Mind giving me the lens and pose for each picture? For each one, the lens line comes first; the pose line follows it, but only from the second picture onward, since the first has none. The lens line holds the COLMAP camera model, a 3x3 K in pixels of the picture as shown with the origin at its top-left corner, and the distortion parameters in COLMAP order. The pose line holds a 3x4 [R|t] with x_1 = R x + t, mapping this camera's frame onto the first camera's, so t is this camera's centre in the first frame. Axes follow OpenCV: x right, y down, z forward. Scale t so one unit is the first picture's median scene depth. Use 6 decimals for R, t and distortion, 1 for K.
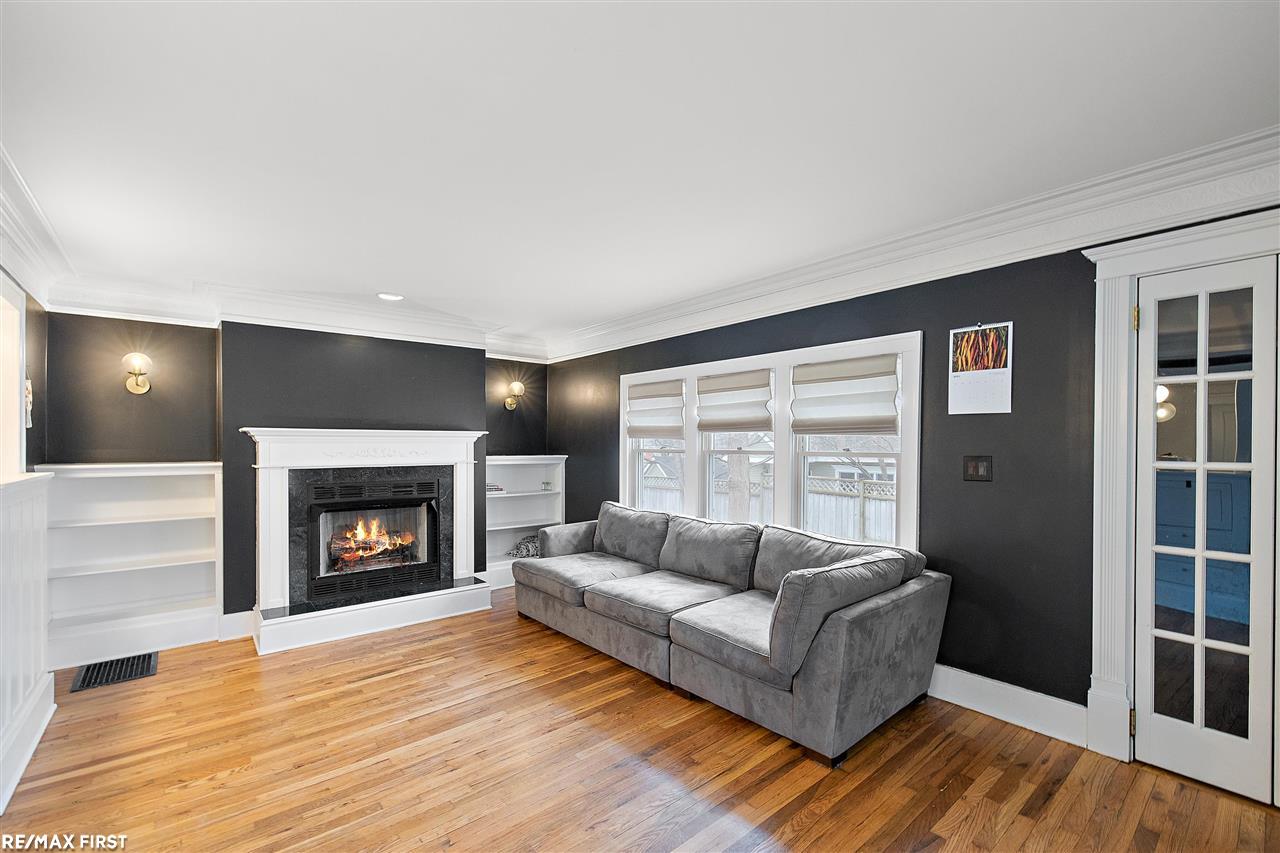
lens RADIAL K [[546.2, 0, 638.0], [0, 546.2, 451.3], [0, 0, 1]] dist [-0.000171, 0.000192]
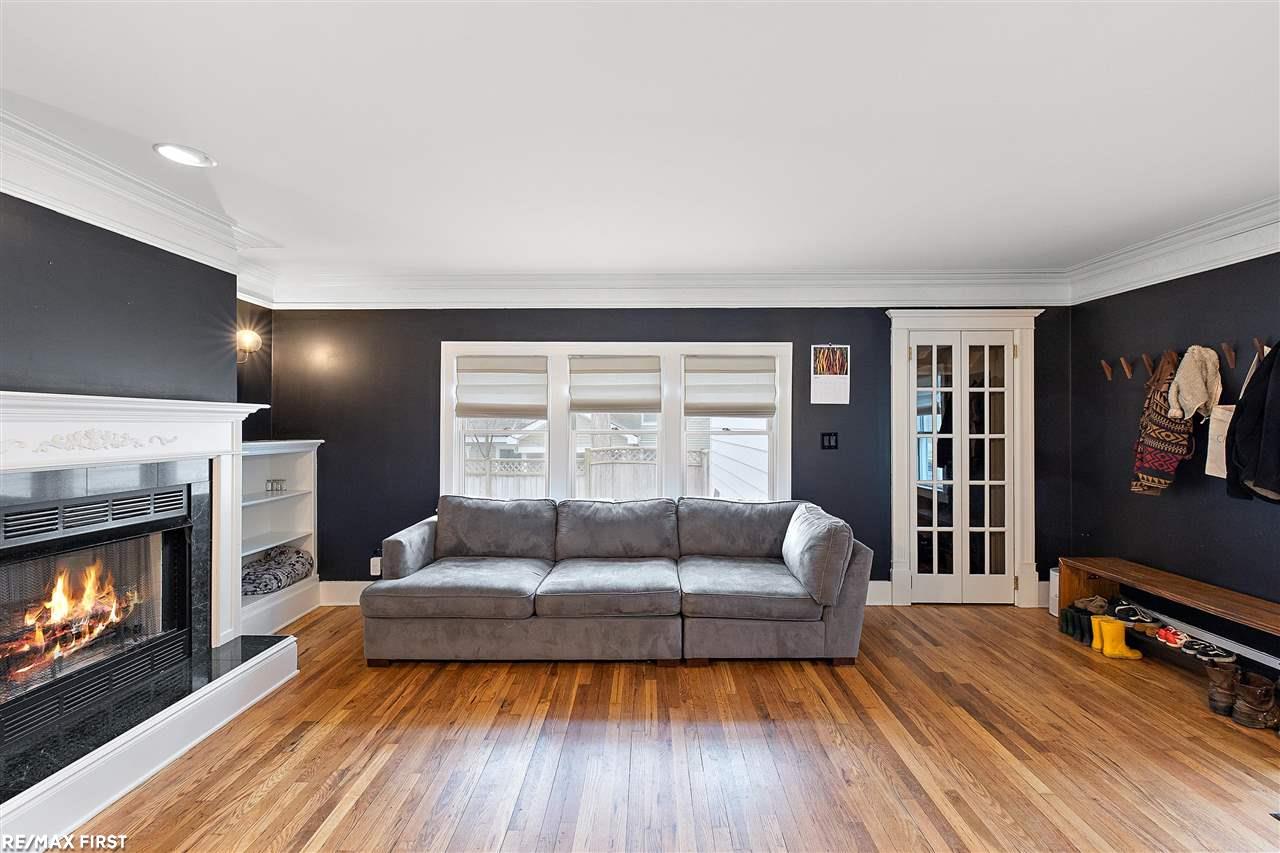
lens RADIAL K [[536.7, 0, 640.0], [0, 536.7, 426.5], [0, 0, 1]] dist [0.001178, 0.000252]
pose [[0.655225, -0.002017, 0.755431, -0.689884], [0.009916, 0.999933, -0.005931, -0.003428], [-0.755368, 0.011377, 0.655202, 0.366787]]
